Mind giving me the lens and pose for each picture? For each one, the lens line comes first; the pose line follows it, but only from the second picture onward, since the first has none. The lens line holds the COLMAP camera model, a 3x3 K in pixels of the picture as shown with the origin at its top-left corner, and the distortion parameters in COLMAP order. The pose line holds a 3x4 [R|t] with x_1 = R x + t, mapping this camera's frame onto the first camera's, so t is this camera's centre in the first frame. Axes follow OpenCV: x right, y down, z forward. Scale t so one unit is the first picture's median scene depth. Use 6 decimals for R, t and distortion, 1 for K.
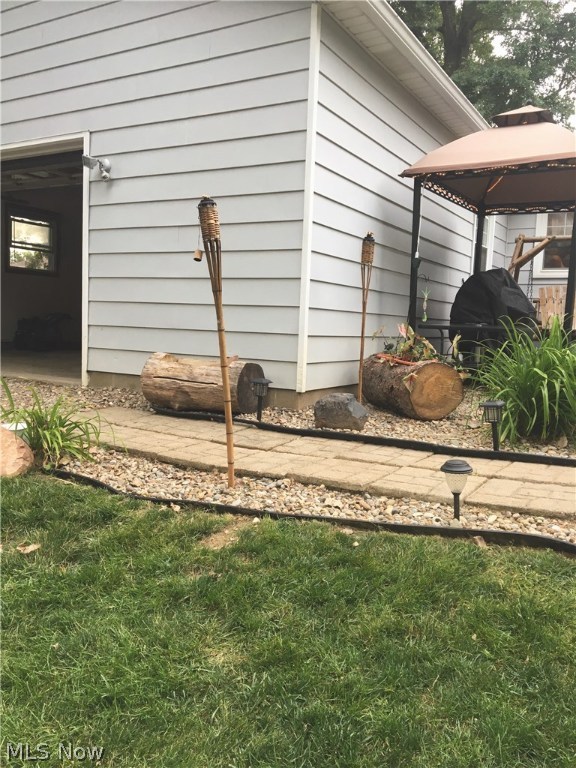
lens RADIAL K [[645.4, 0, 289.7], [0, 645.4, 384.6], [0, 0, 1]] dist [0.075846, -0.103170]
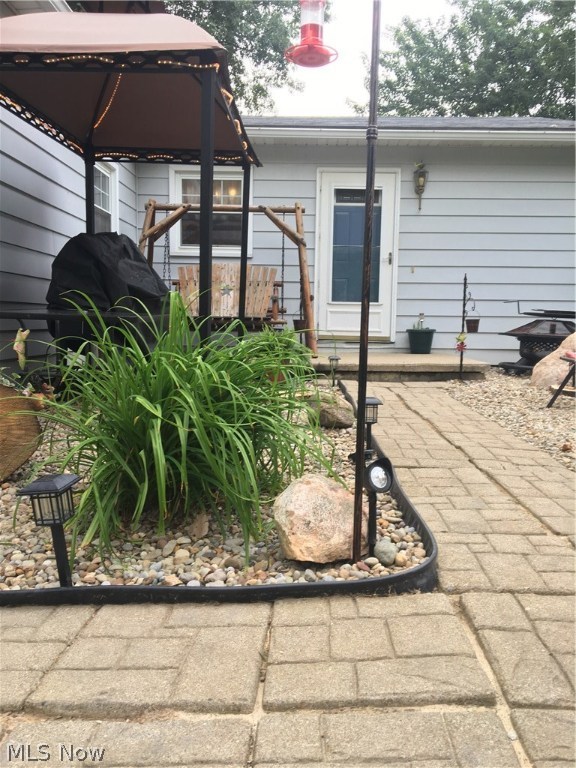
lens RADIAL K [[645.4, 0, 292.3], [0, 645.4, 382.6], [0, 0, 1]] dist [0.075846, -0.103170]
pose [[0.870808, -0.067479, 0.486970, 0.174545], [0.059956, 0.997718, 0.031040, -0.032064], [-0.487953, 0.002167, 0.872867, 0.372408]]
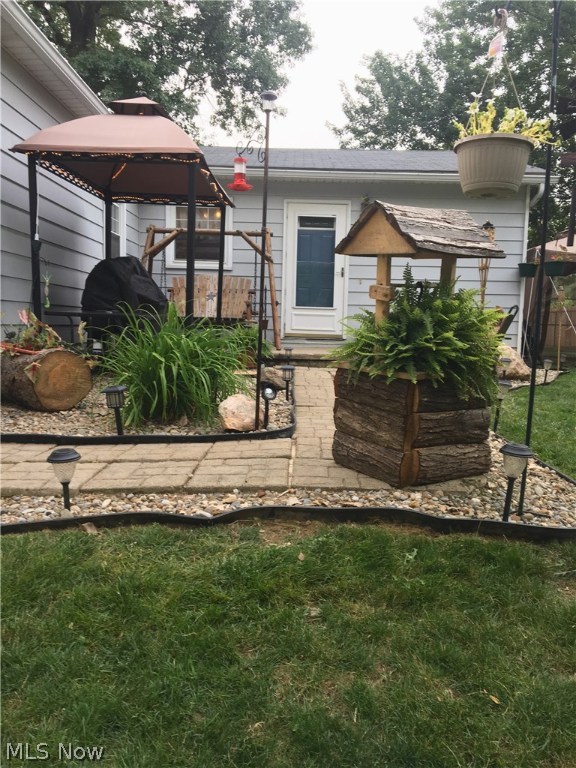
lens RADIAL K [[645.4, 0, 293.3], [0, 645.4, 384.8], [0, 0, 1]] dist [0.075846, -0.103170]
pose [[0.865118, -0.059137, 0.498071, 0.037994], [0.050530, 0.998249, 0.030756, 0.004254], [-0.499017, -0.001439, 0.866591, -0.005998]]
